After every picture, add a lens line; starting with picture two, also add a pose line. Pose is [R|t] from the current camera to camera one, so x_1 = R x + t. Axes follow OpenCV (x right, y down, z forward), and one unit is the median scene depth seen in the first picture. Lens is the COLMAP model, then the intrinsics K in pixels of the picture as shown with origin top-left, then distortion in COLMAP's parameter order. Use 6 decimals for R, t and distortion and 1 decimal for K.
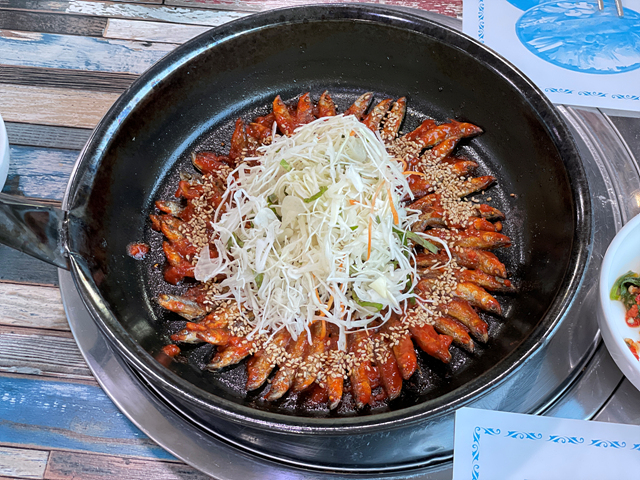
lens RADIAL K [[978.9, 0, 317.1], [0, 978.9, 236.0], [0, 0, 1]] dist [0.010389, 0.000000]
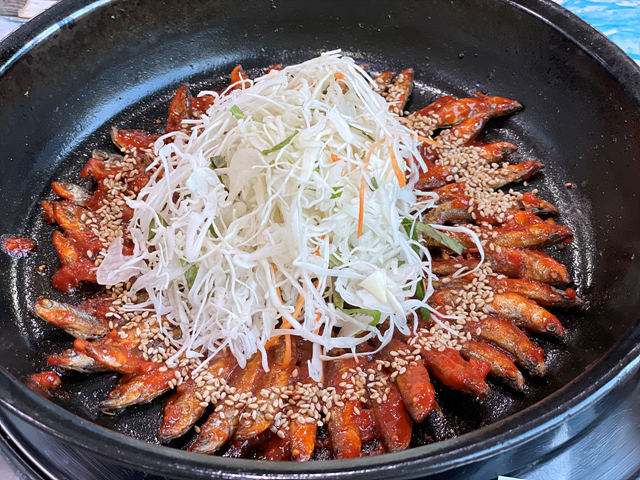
lens RADIAL K [[978.9, 0, 322.5], [0, 978.9, 242.8], [0, 0, 1]] dist [0.010389, 0.000000]
pose [[0.999792, 0.019113, 0.007083, 0.022987], [-0.017419, 0.981628, -0.190007, 0.144314], [-0.010584, 0.189844, 0.981757, 0.353934]]
